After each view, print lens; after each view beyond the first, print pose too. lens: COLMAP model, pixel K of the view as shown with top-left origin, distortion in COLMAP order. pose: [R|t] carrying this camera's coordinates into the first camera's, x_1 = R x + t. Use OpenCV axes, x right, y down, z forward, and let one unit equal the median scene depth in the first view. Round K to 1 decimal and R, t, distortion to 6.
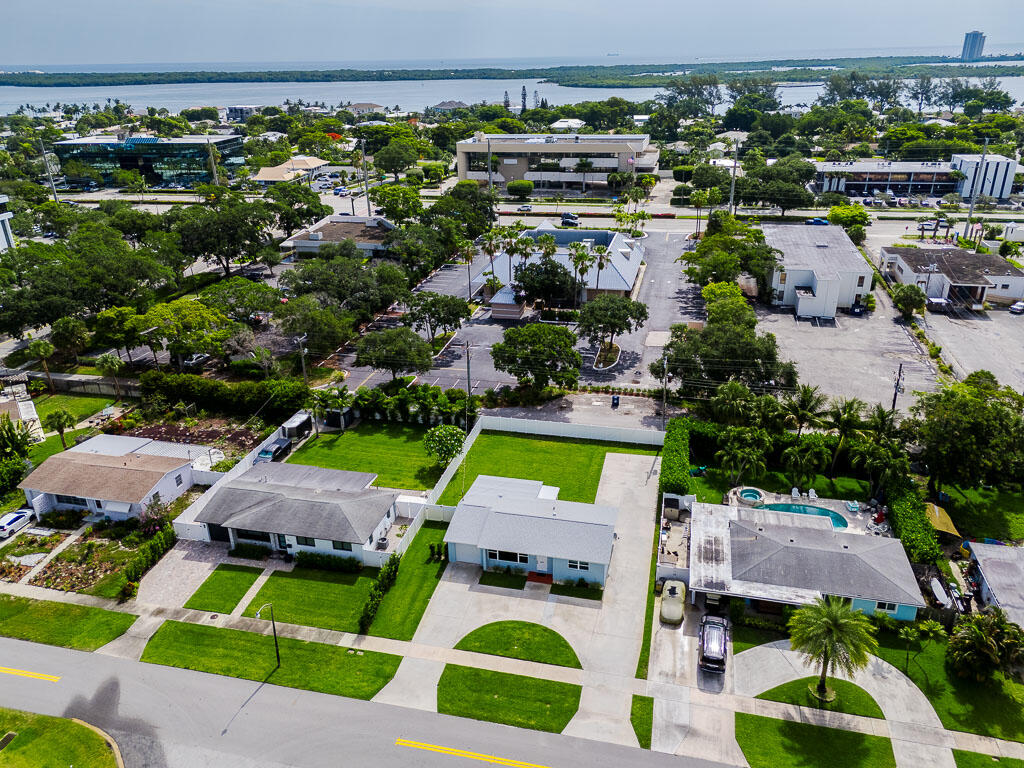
lens RADIAL K [[754.8, 0, 512.0], [0, 754.8, 384.0], [0, 0, 1]] dist [0.089975, -0.090958]
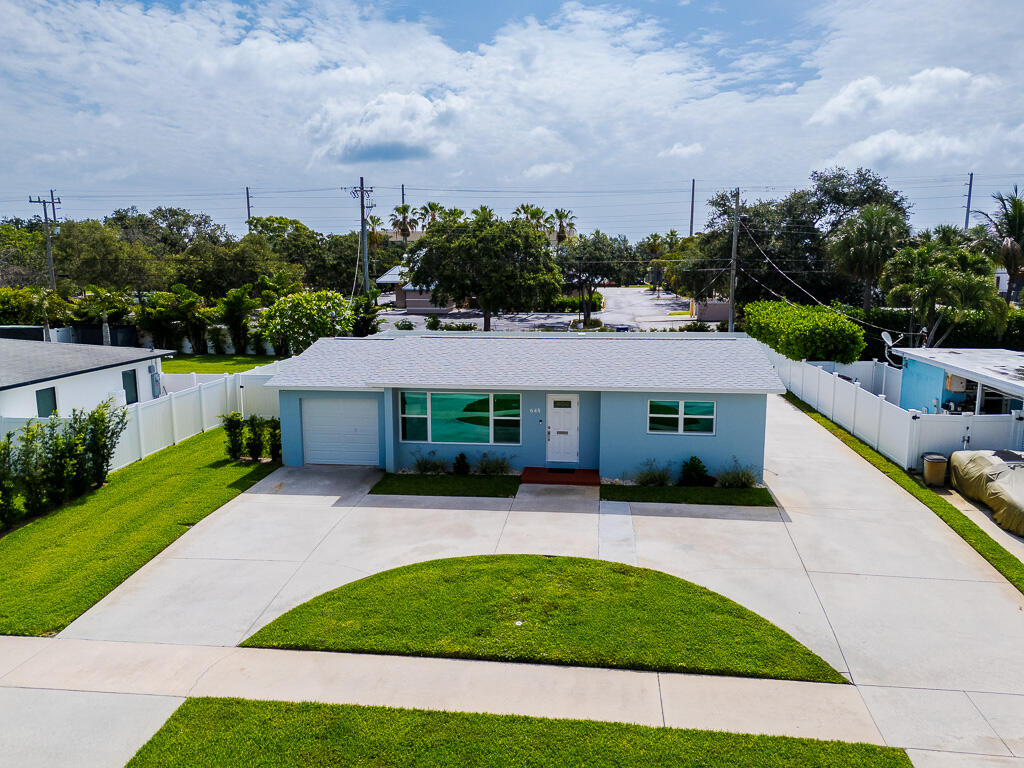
lens RADIAL K [[754.8, 0, 512.0], [0, 754.8, 384.0], [0, 0, 1]] dist [0.089975, -0.090958]
pose [[0.993445, -0.003109, 0.114271, -0.018877], [0.030716, 0.970129, -0.240638, 0.266989], [-0.110109, 0.242570, 0.963865, 0.613604]]
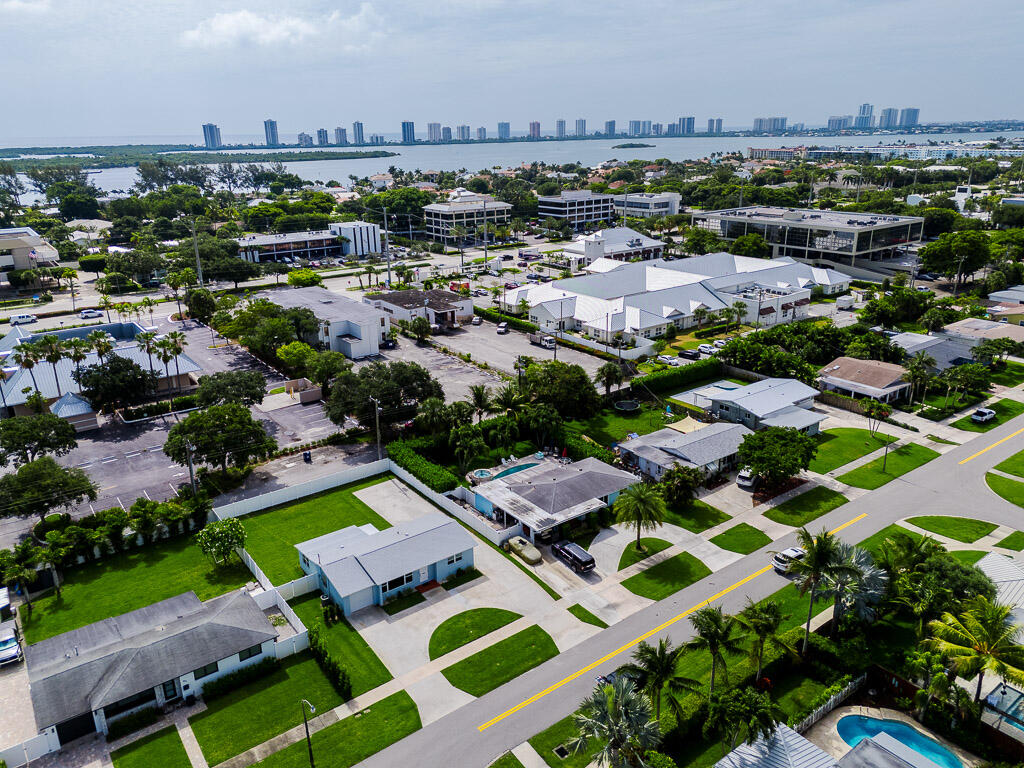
lens RADIAL K [[754.8, 0, 512.0], [0, 754.8, 384.0], [0, 0, 1]] dist [0.089975, -0.090958]
pose [[0.642017, -0.237120, 0.729101, -0.583068], [0.308741, 0.950417, 0.037232, -0.034104], [-0.701779, 0.201200, 0.683392, 0.061154]]
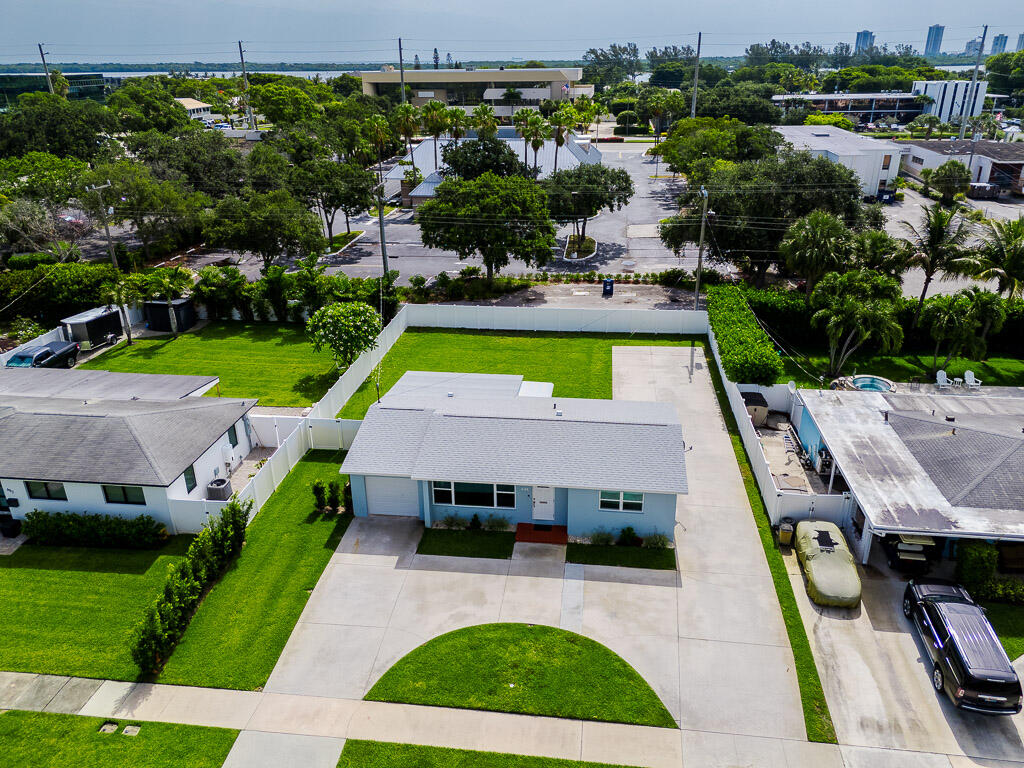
lens RADIAL K [[754.8, 0, 512.0], [0, 754.8, 384.0], [0, 0, 1]] dist [0.089975, -0.090958]
pose [[0.993837, -0.036185, 0.104781, -0.027285], [0.036743, 0.999319, -0.003399, 0.143681], [-0.104587, 0.007228, 0.994490, 0.462061]]
